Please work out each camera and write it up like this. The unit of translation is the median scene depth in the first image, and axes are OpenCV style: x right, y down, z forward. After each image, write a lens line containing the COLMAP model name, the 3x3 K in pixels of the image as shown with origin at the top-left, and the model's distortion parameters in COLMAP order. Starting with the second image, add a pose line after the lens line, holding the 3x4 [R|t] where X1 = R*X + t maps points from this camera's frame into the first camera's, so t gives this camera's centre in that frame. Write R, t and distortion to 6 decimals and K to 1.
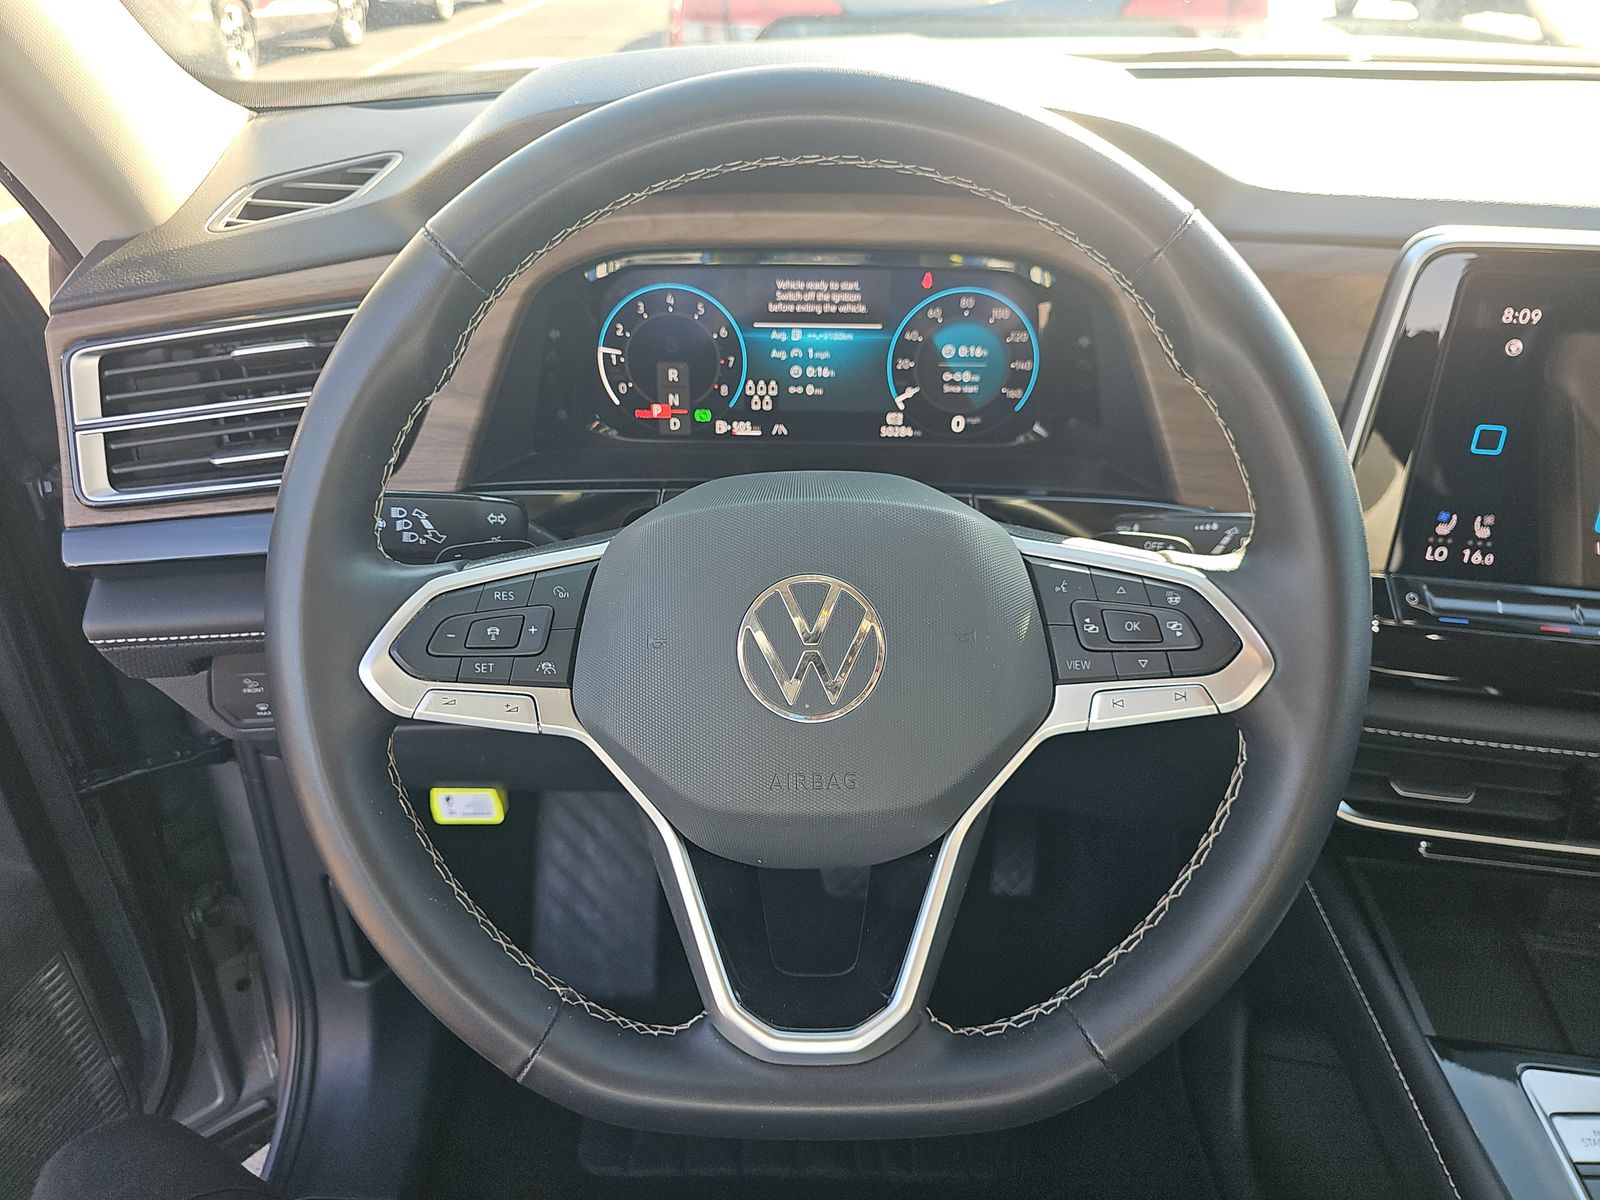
lens RADIAL K [[1049.5, 0, 813.5], [0, 1049.5, 654.9], [0, 0, 1]] dist [0.007266, 0.005415]
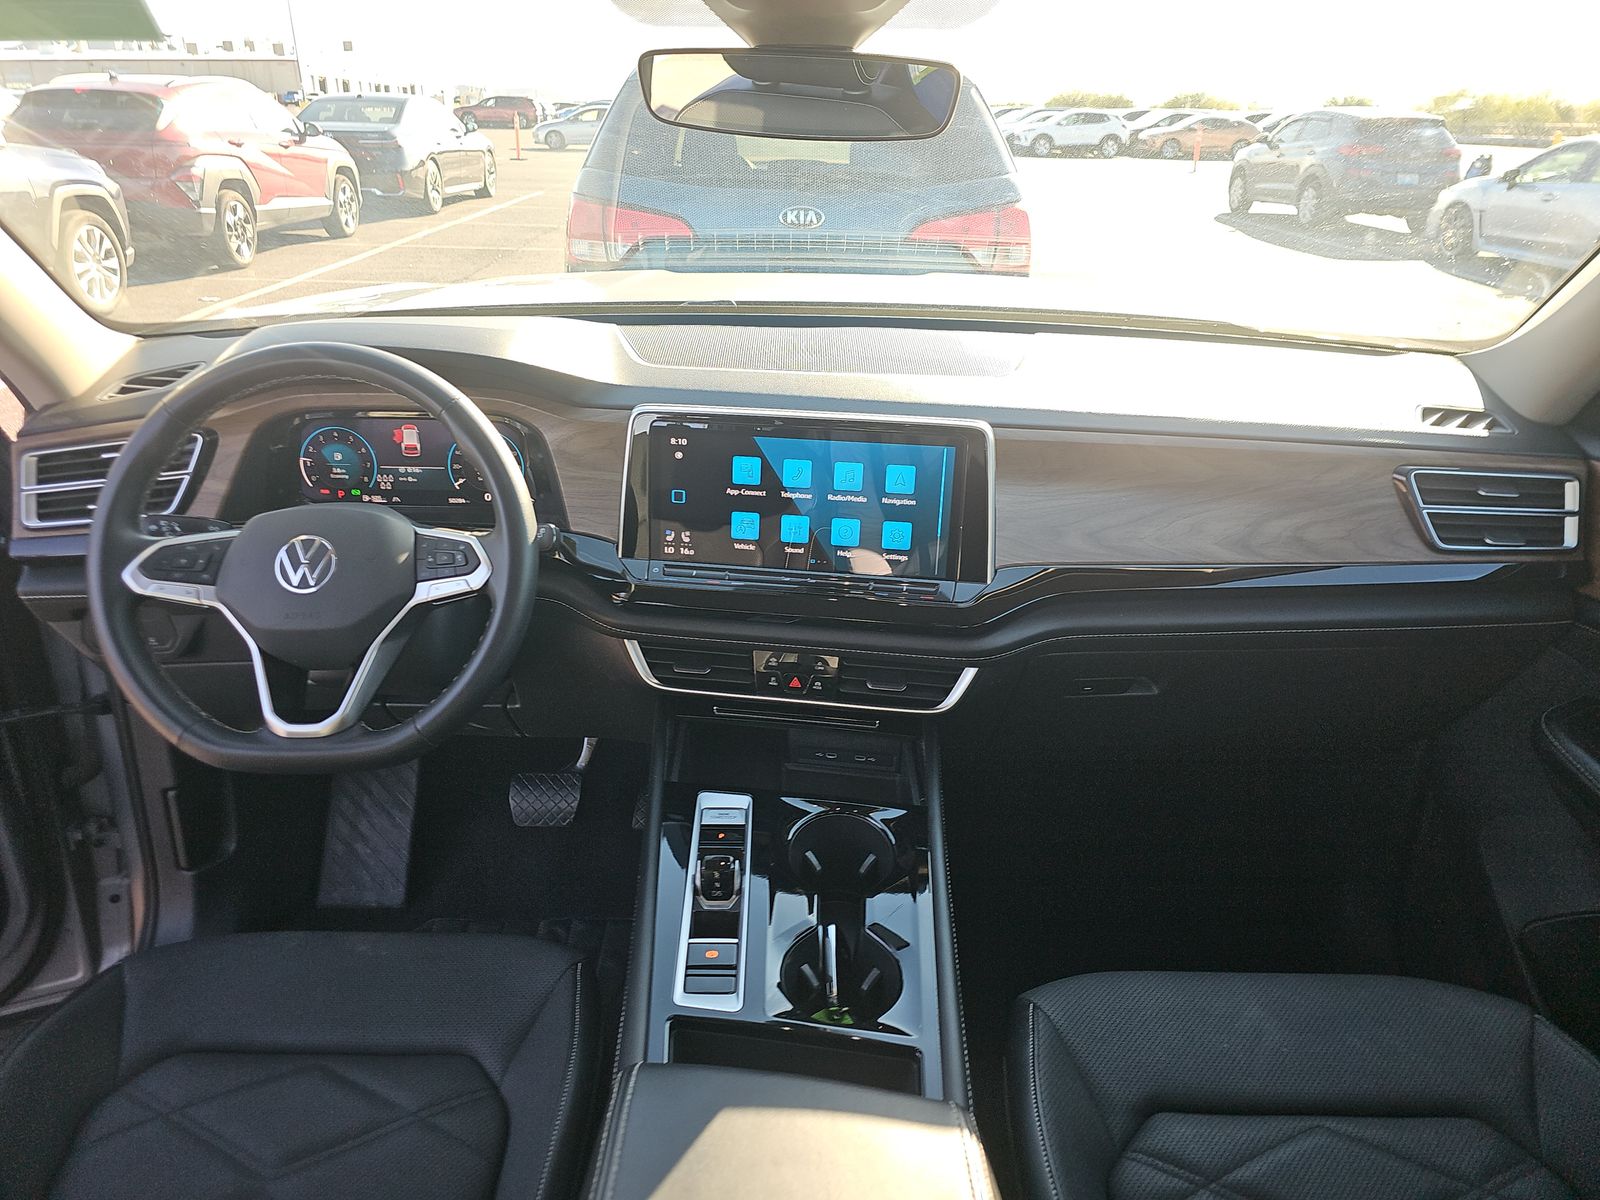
lens RADIAL K [[1049.5, 0, 813.5], [0, 1049.5, 654.9], [0, 0, 1]] dist [0.007266, 0.005415]
pose [[0.999861, 0.001062, 0.016650, 0.718748], [0.001256, 0.990350, -0.138580, 0.343962], [-0.016636, 0.138582, 0.990211, -0.904059]]
